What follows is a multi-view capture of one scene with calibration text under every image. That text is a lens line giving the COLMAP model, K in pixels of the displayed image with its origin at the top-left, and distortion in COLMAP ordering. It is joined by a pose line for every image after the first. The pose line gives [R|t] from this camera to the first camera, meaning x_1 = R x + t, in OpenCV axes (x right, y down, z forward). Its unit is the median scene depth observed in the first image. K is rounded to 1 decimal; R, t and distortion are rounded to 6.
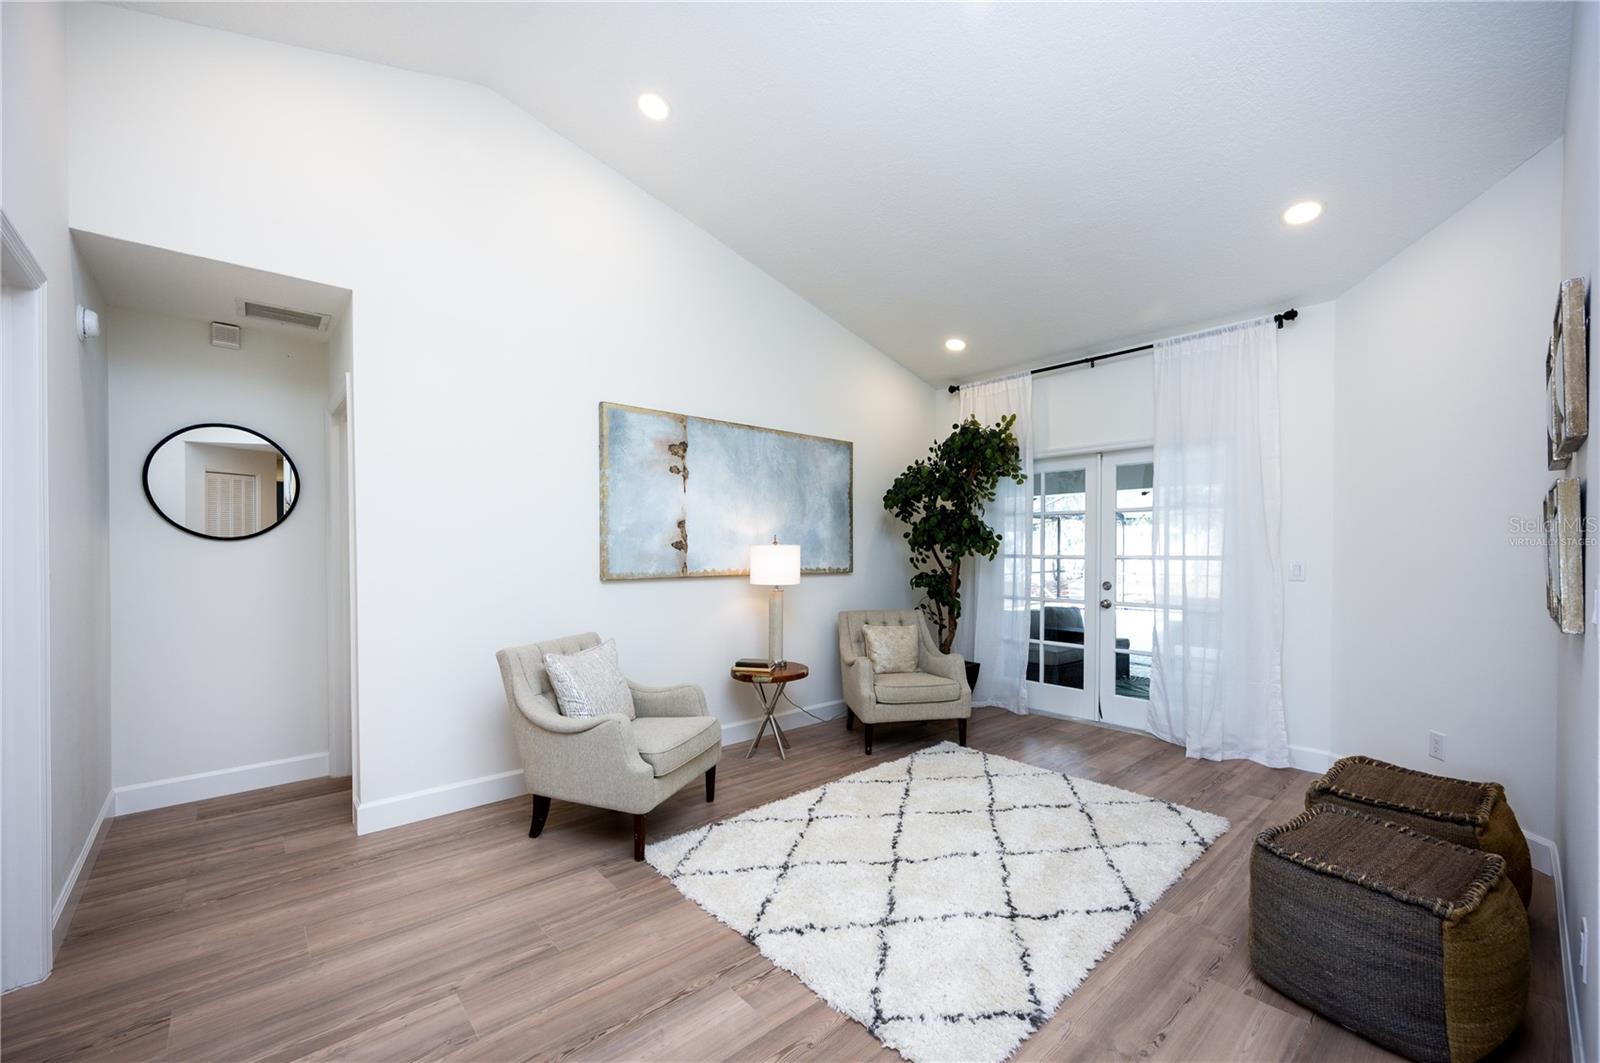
lens RADIAL K [[636.6, 0, 817.0], [0, 636.6, 555.5], [0, 0, 1]] dist [0.002263, -0.000692]
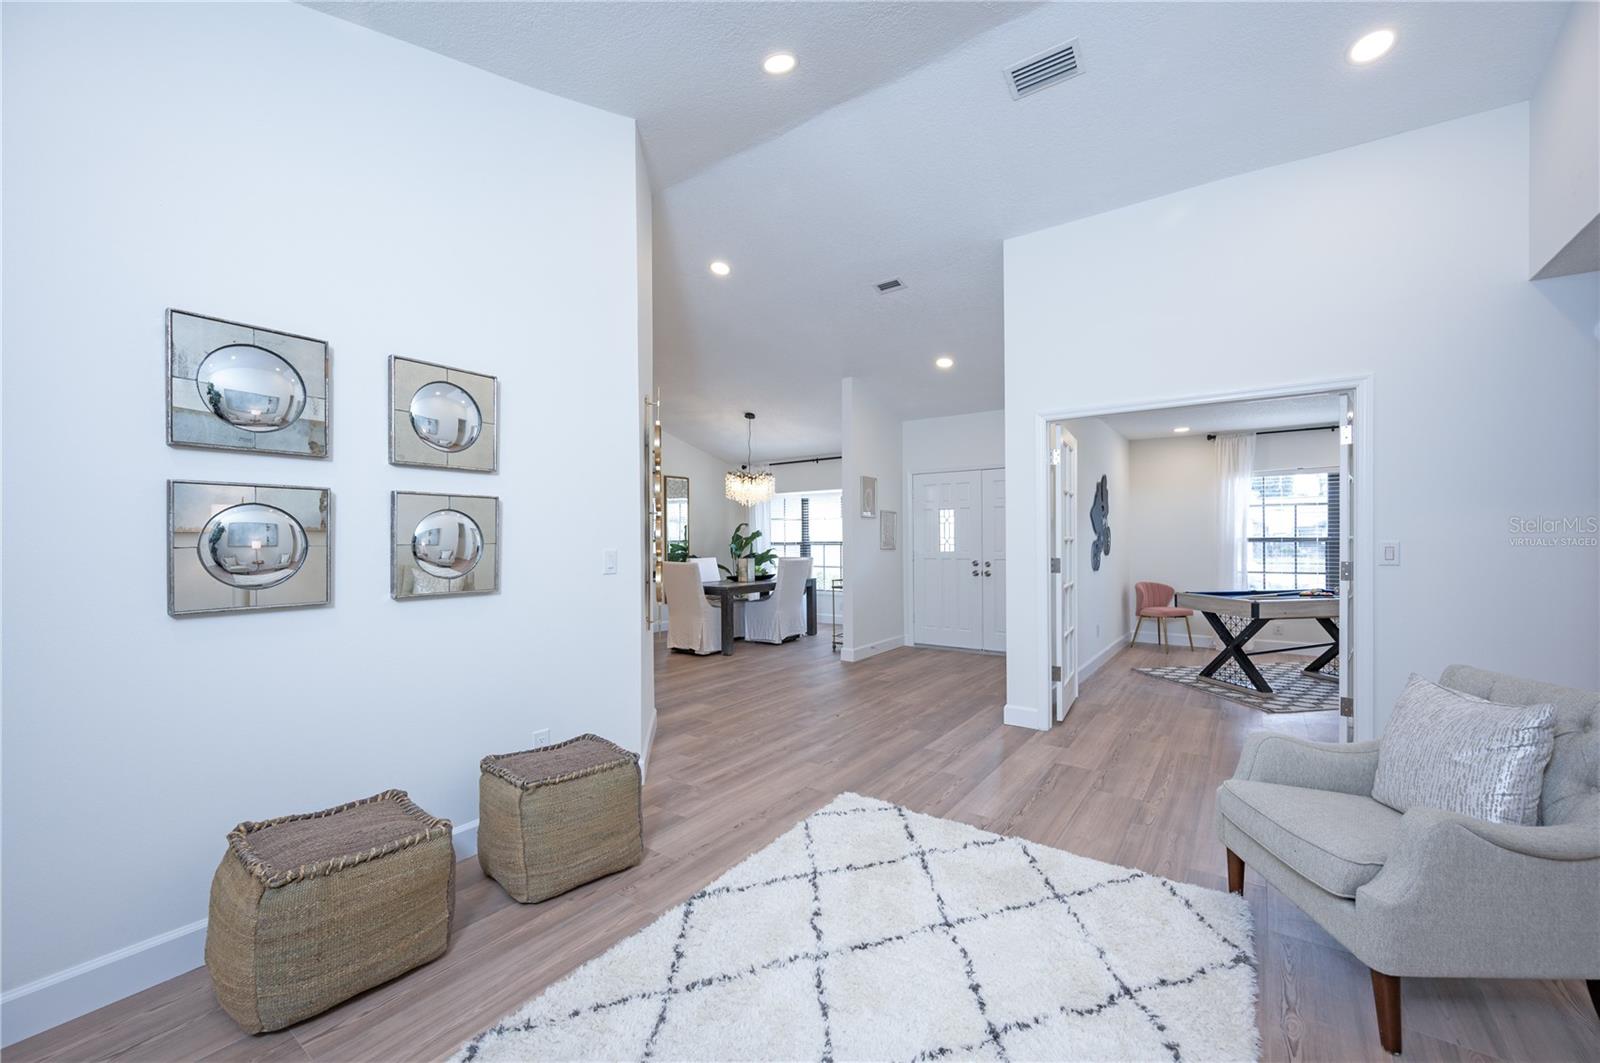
lens RADIAL K [[636.6, 0, 801.0], [0, 636.6, 543.5], [0, 0, 1]] dist [0.002263, -0.000692]
pose [[-0.978215, 0.006514, -0.207491, 0.355000], [0.003621, 0.999891, 0.014316, -0.009419], [0.207561, 0.013253, -0.978132, 1.320054]]
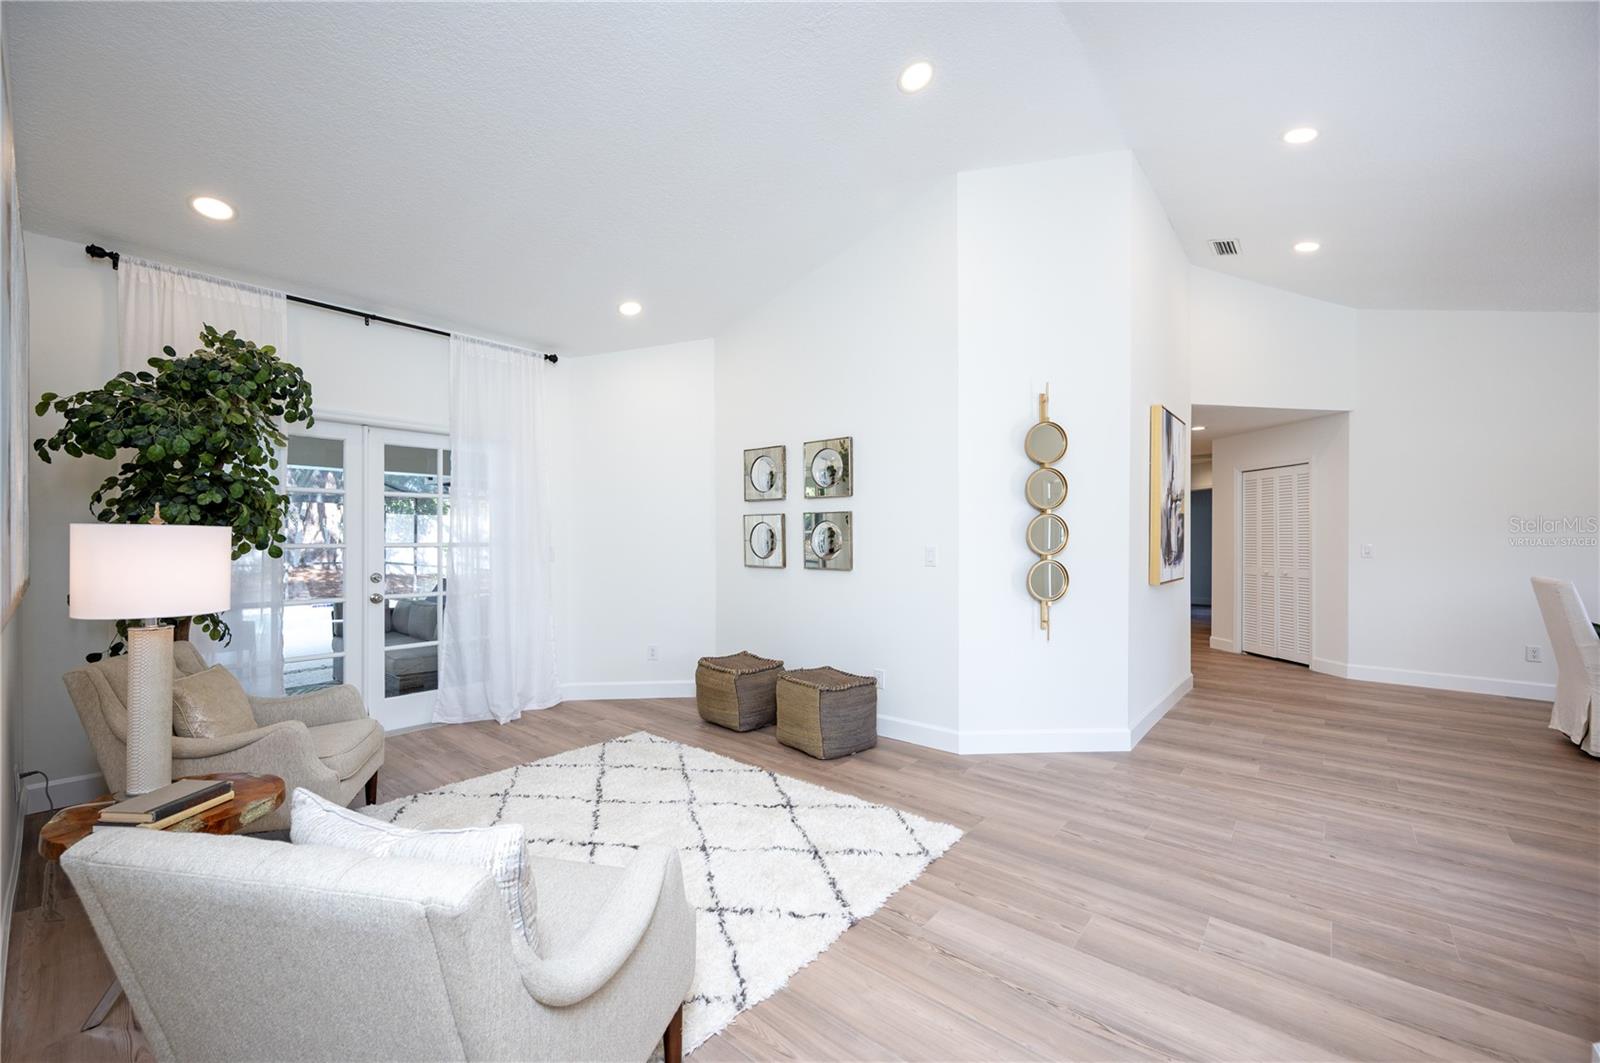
lens RADIAL K [[636.6, 0, 781.5], [0, 636.6, 533.9], [0, 0, 1]] dist [0.002263, -0.000692]
pose [[-0.110149, 0.004617, 0.993904, -0.673070], [0.008169, 0.999960, -0.003740, -0.007271], [-0.993881, 0.007707, -0.110182, 0.747446]]
